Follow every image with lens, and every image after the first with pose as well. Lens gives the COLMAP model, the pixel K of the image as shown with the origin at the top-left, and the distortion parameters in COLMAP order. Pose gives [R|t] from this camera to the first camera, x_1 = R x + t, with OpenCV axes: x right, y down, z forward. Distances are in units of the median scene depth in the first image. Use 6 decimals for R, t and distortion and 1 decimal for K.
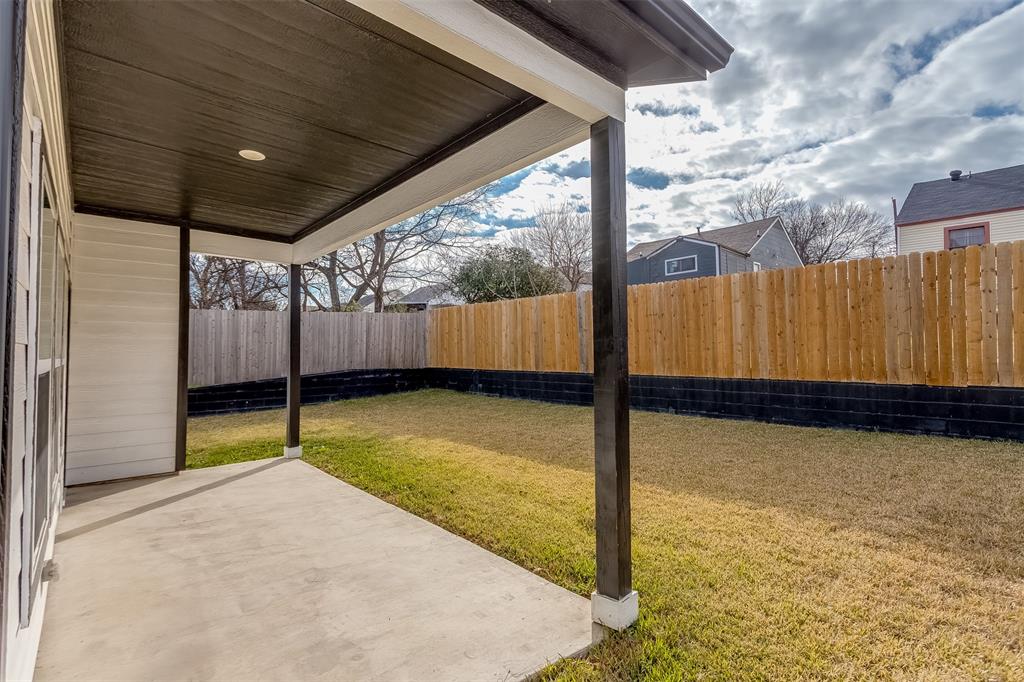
lens RADIAL K [[478.8, 0, 512.2], [0, 478.8, 340.2], [0, 0, 1]] dist [0.000535, 0.000058]
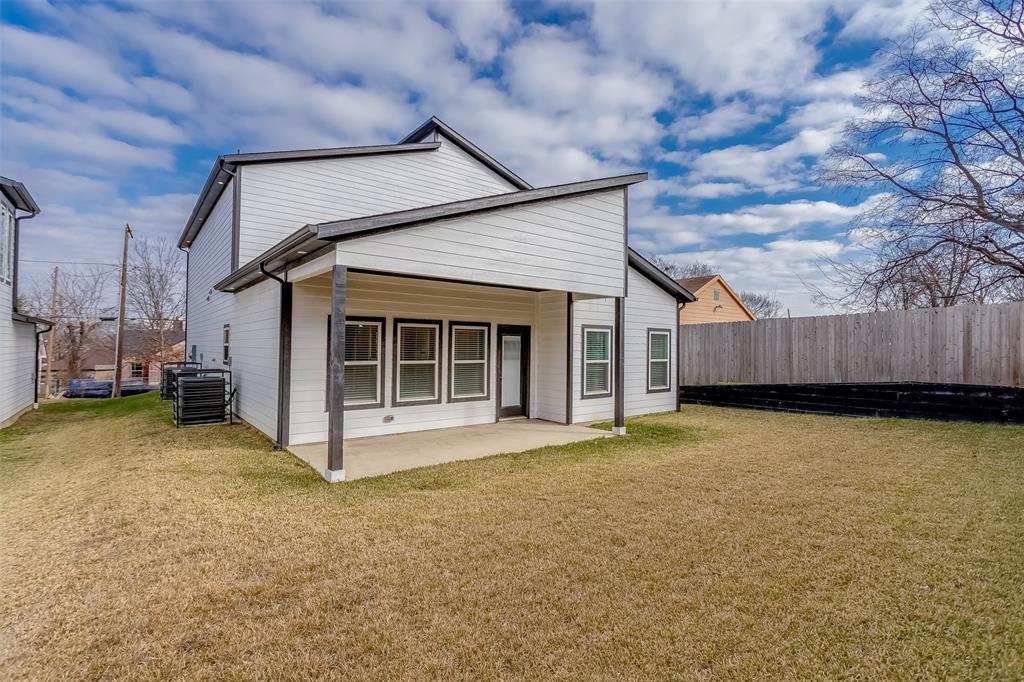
lens RADIAL K [[478.8, 0, 512.5], [0, 478.8, 340.4], [0, 0, 1]] dist [0.000535, 0.000058]
pose [[-0.055253, -0.007997, -0.998440, 0.531139], [0.022808, 0.999697, -0.009270, -0.016698], [0.998212, -0.023284, -0.055054, 0.408905]]
